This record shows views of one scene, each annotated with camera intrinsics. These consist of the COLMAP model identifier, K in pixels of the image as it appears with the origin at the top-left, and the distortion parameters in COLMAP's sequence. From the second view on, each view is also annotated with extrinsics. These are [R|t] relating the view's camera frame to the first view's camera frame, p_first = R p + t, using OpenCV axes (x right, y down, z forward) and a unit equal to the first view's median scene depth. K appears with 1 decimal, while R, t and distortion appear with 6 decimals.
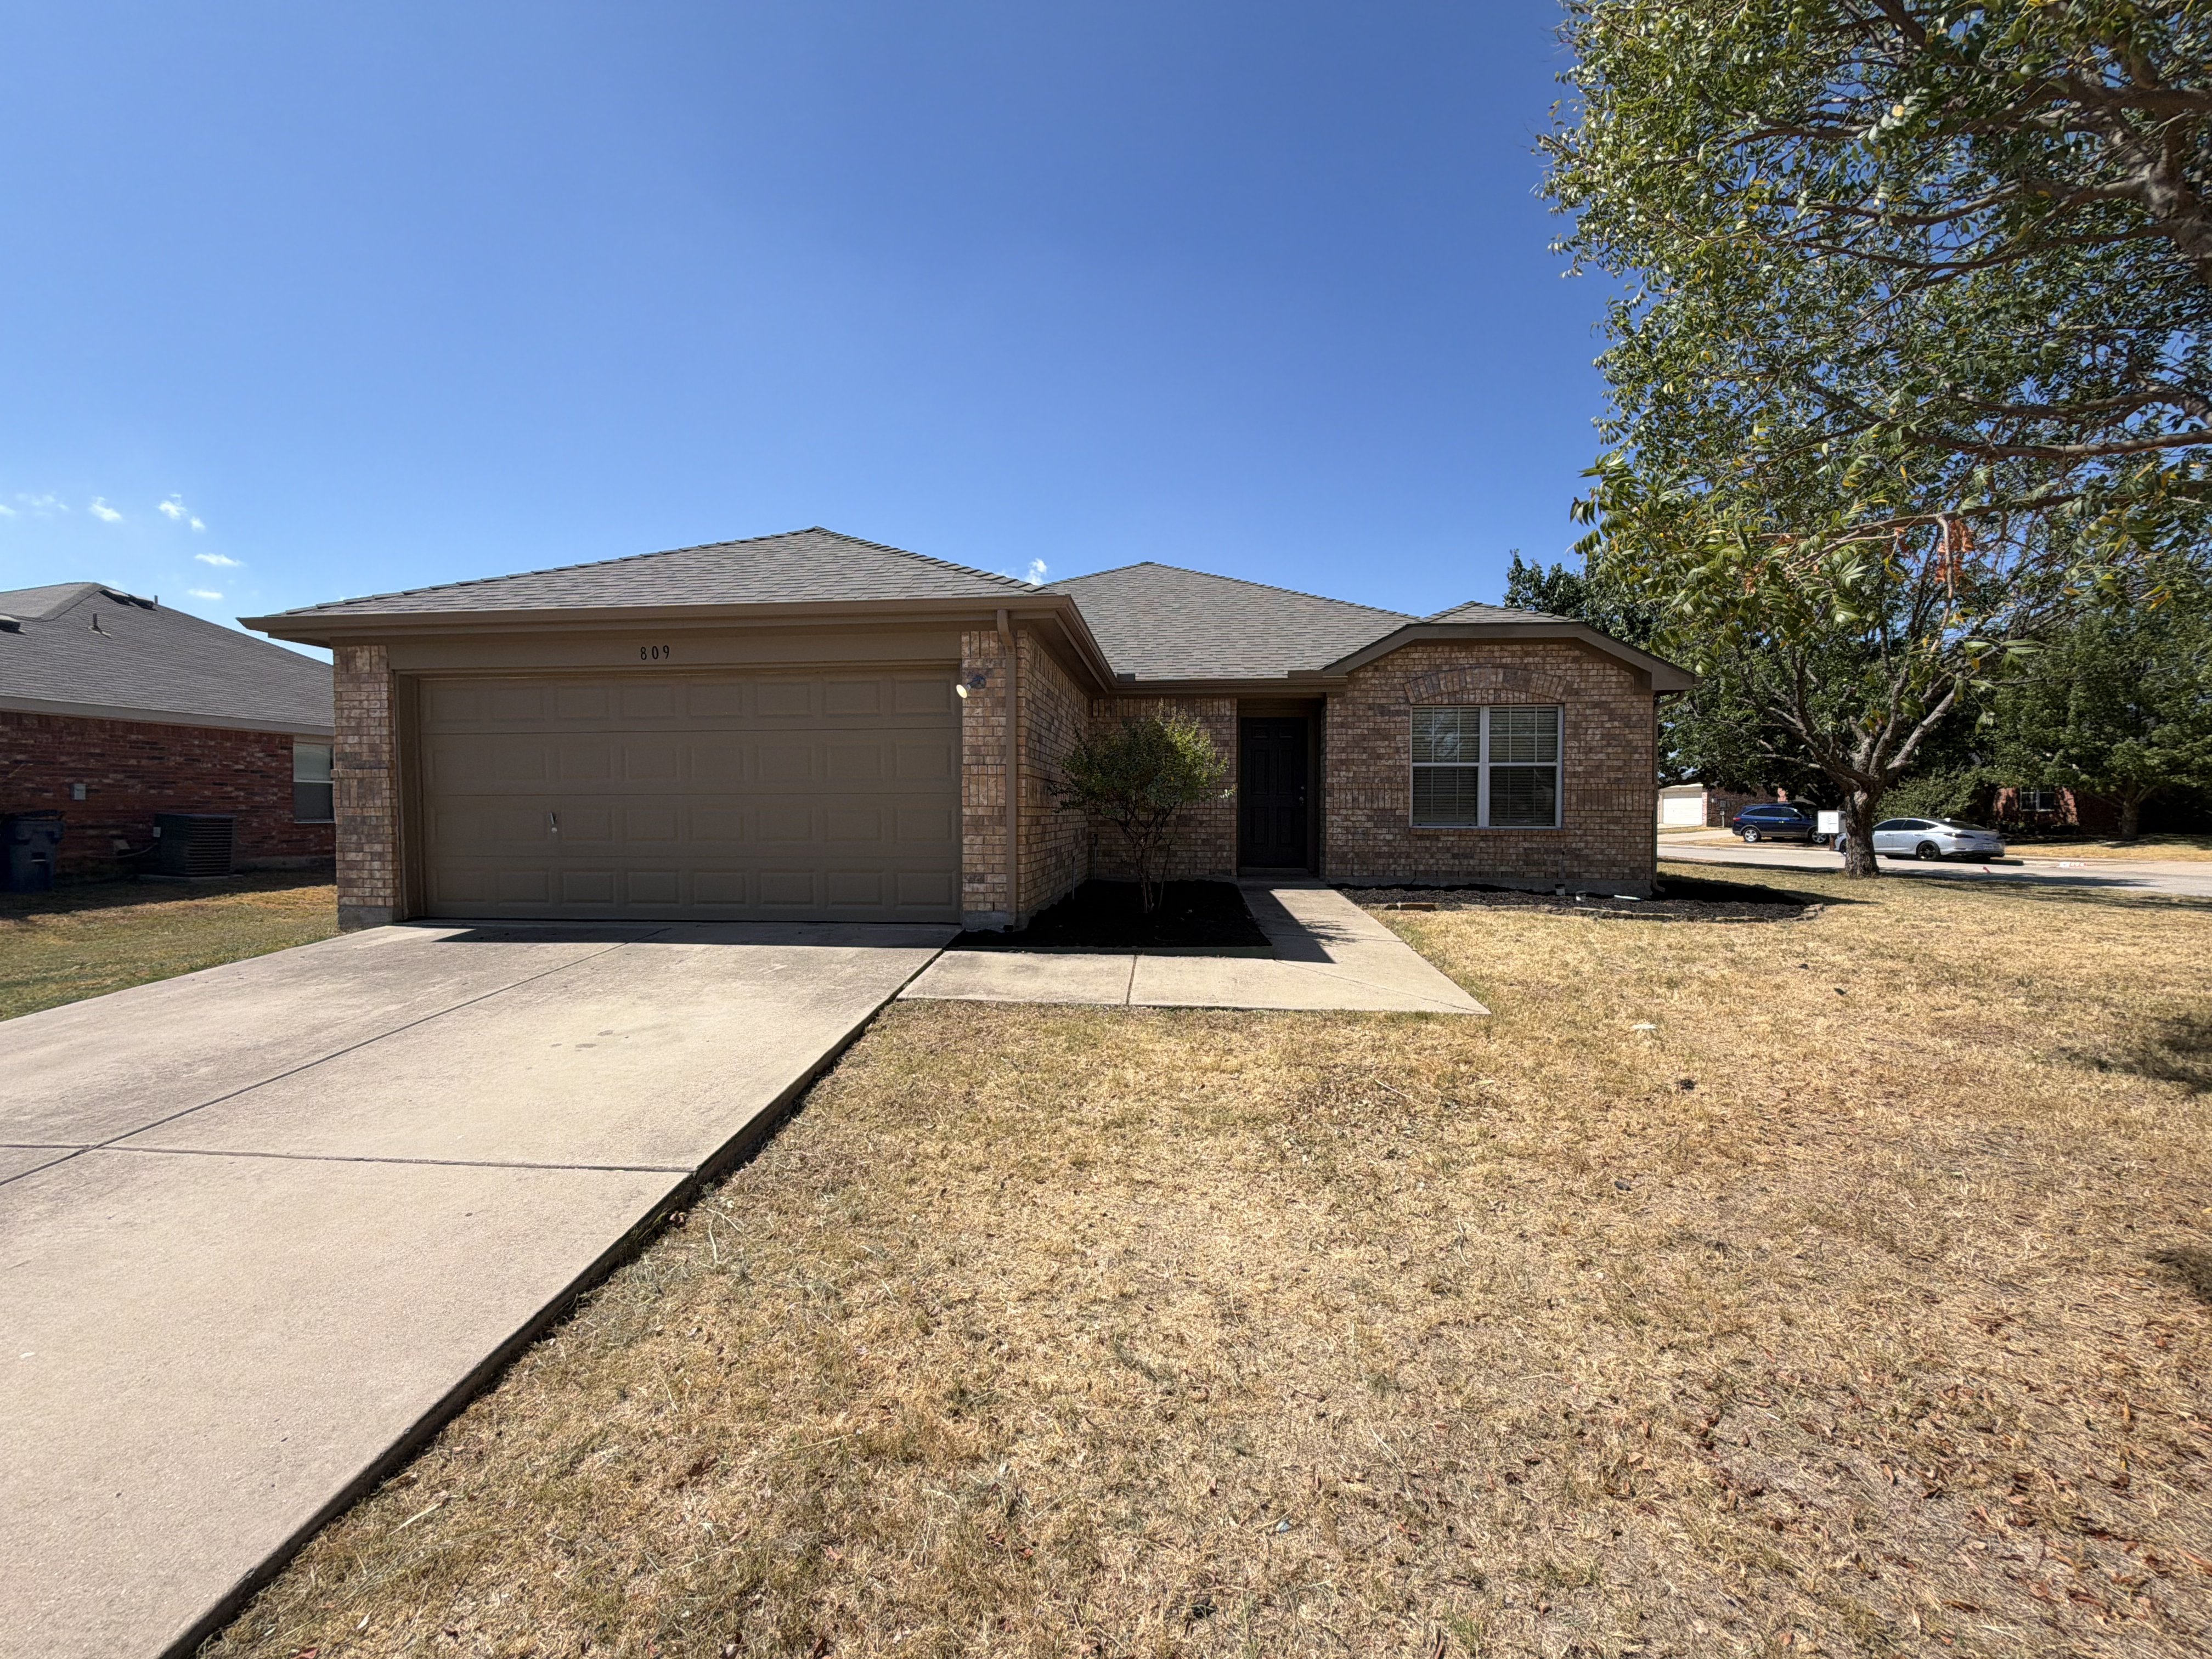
lens RADIAL K [[881.8, 0, 1111.0], [0, 881.8, 831.0], [0, 0, 1]] dist [-0.002196, -0.000160]
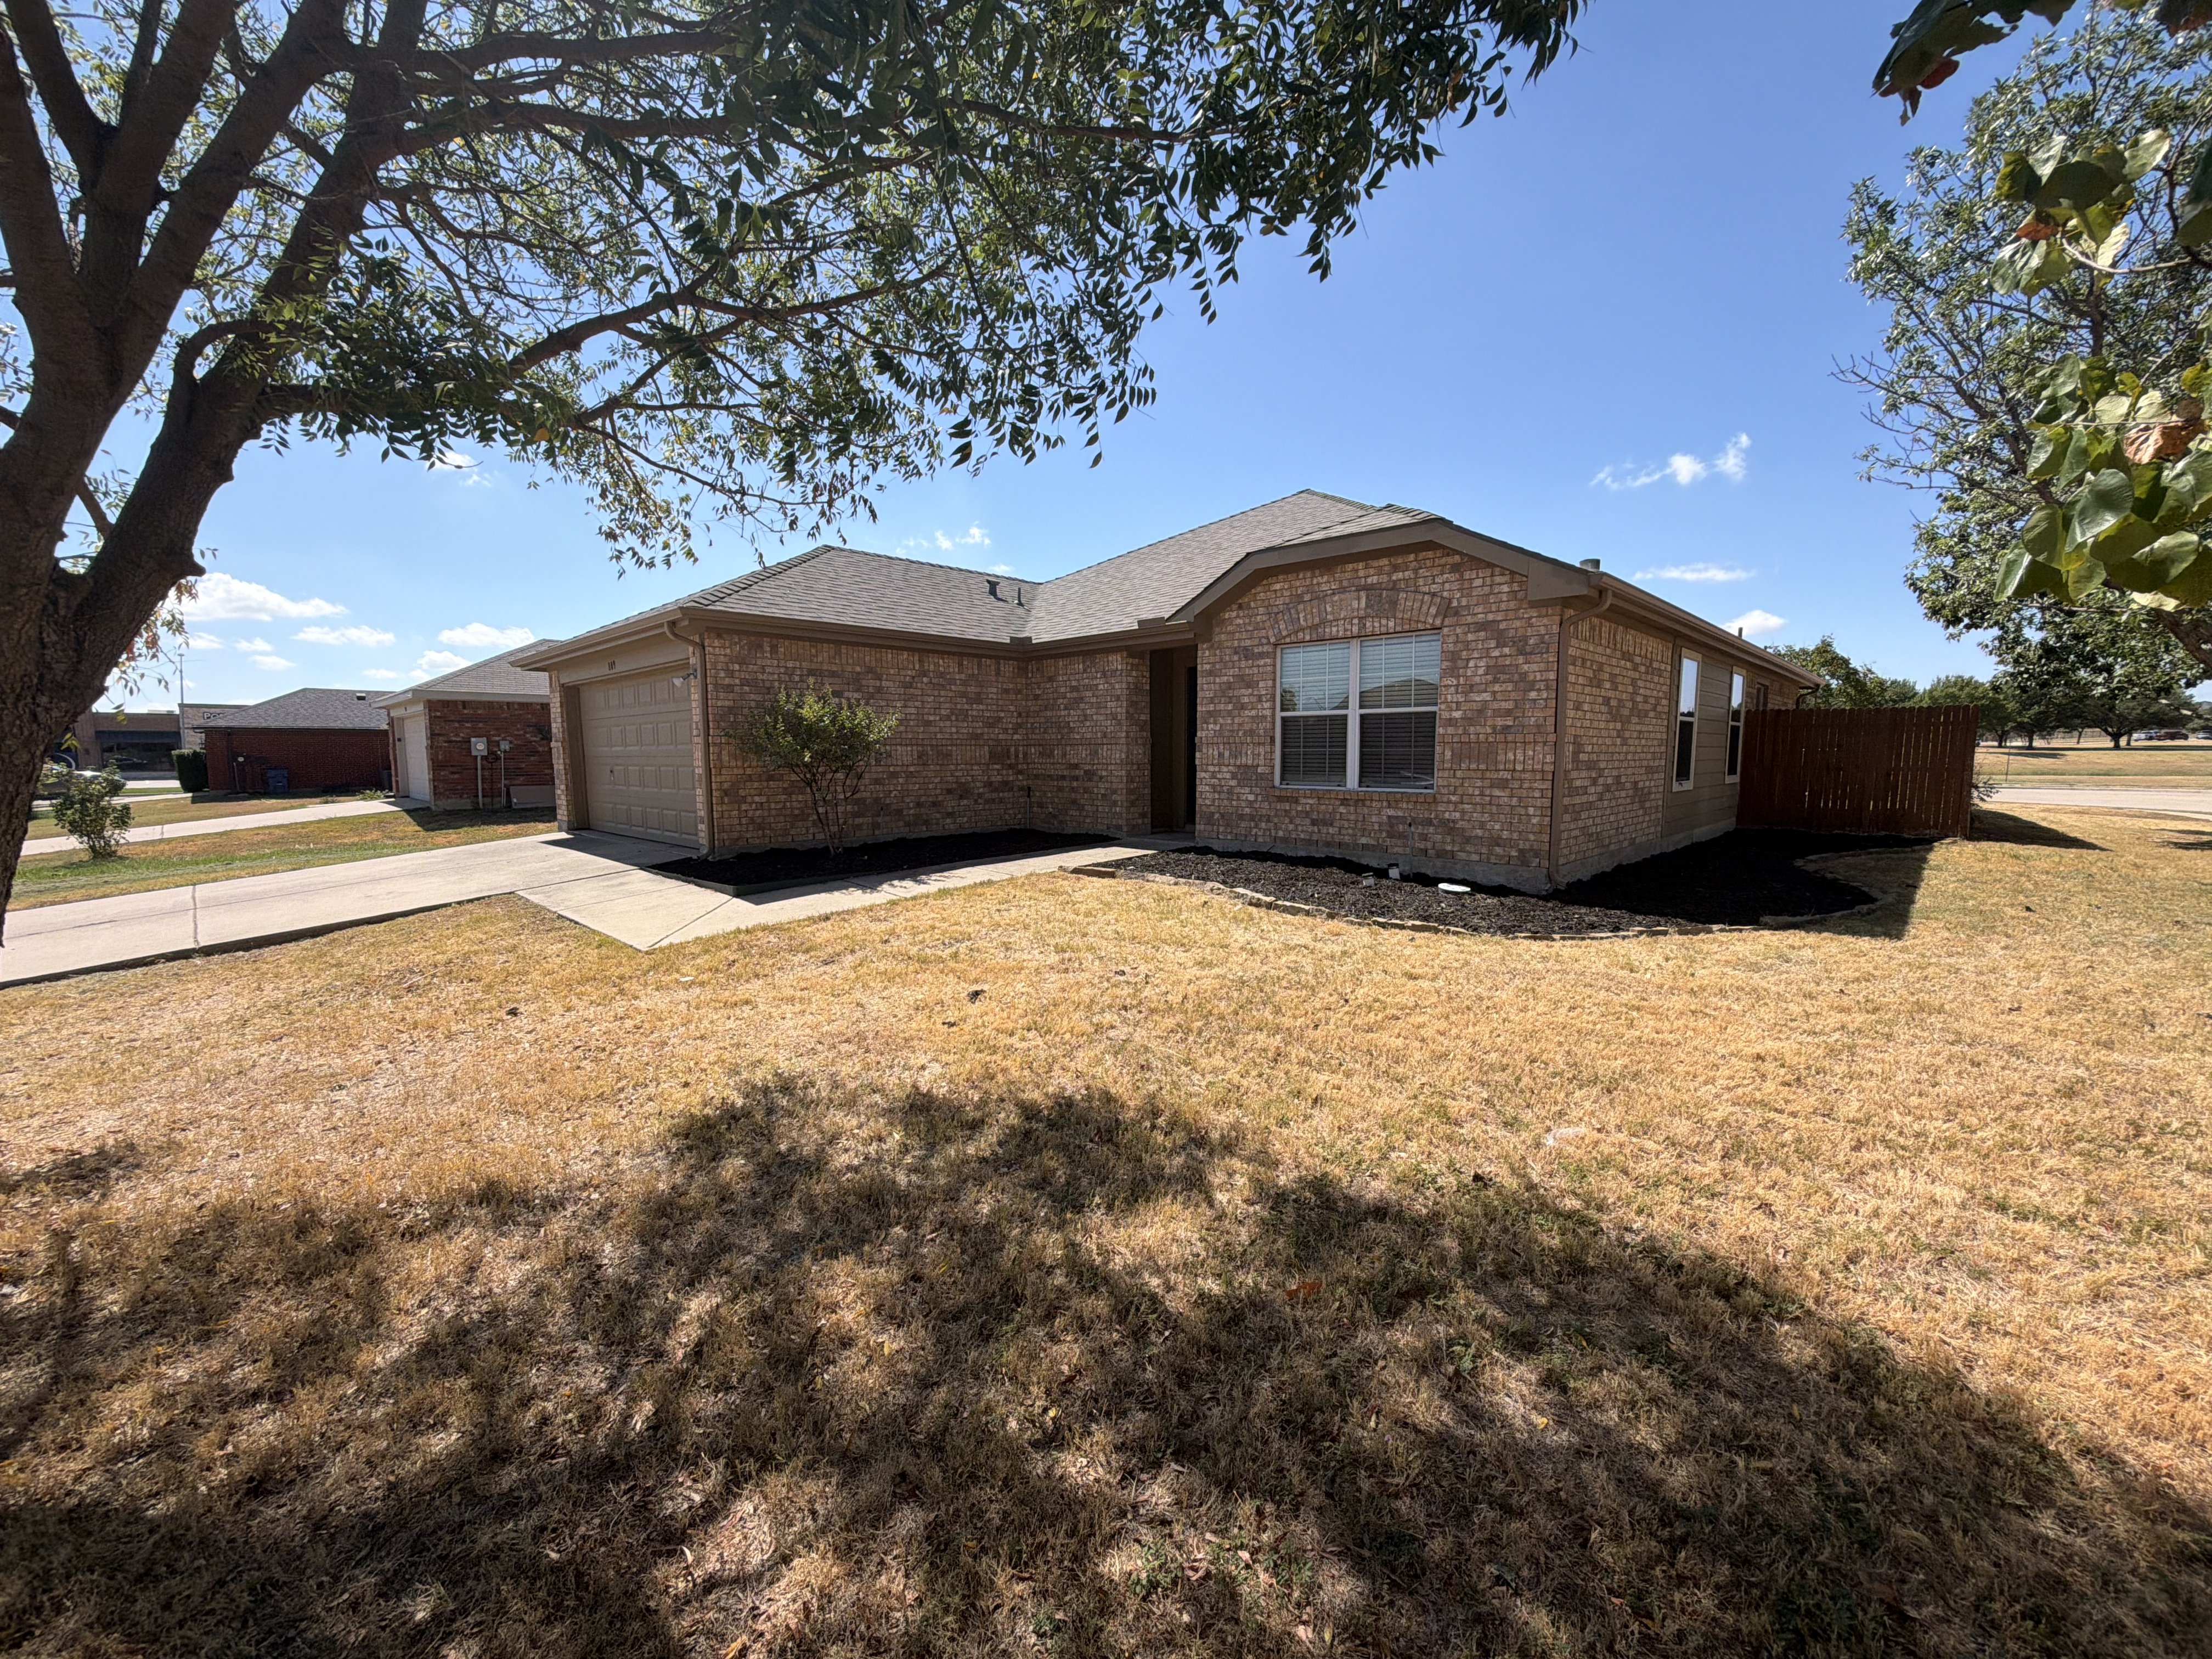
lens RADIAL K [[881.8, 0, 1106.5], [0, 881.8, 836.1], [0, 0, 1]] dist [-0.002196, -0.000160]
pose [[0.782921, 0.055773, -0.619616, 1.046641], [-0.013296, 0.997246, 0.072964, -0.024009], [0.621979, -0.048887, 0.781507, 0.296415]]
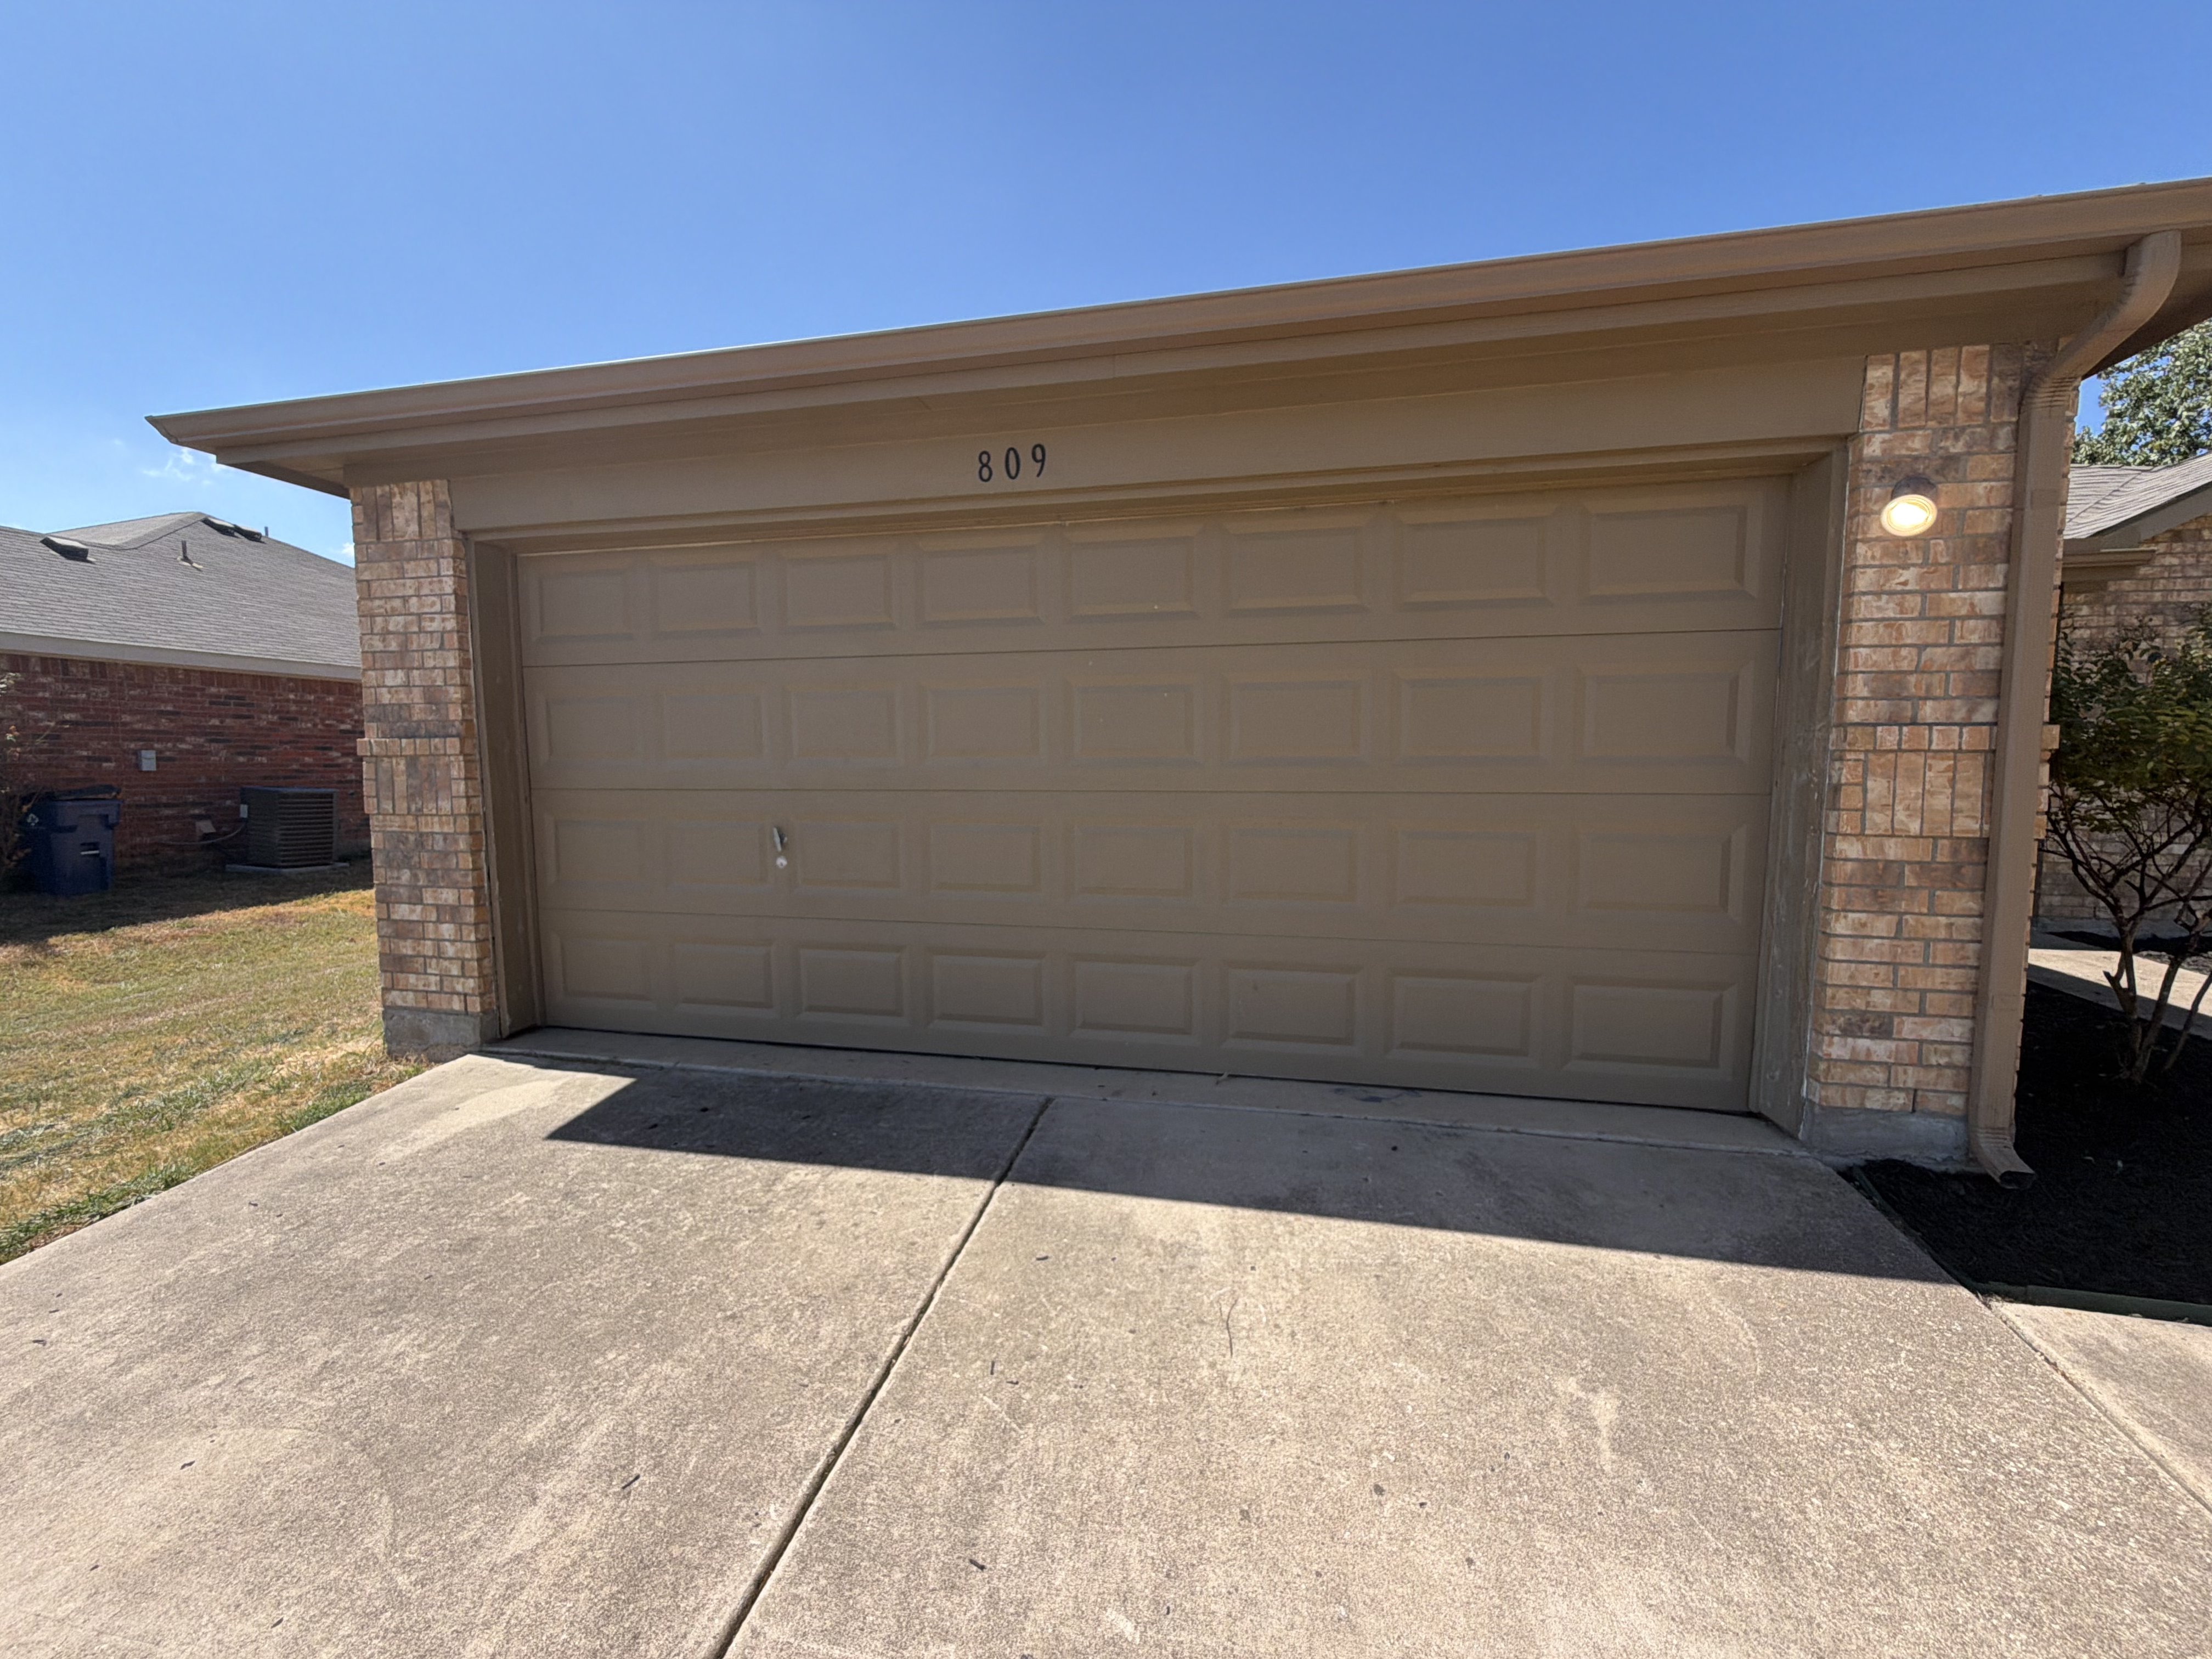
lens RADIAL K [[881.8, 0, 1102.8], [0, 881.8, 832.3], [0, 0, 1]] dist [-0.002196, -0.000160]
pose [[0.992938, 0.009698, -0.118235, -0.404648], [-0.003205, 0.998482, 0.054979, -0.045447], [0.118589, -0.054212, 0.991462, 0.549029]]
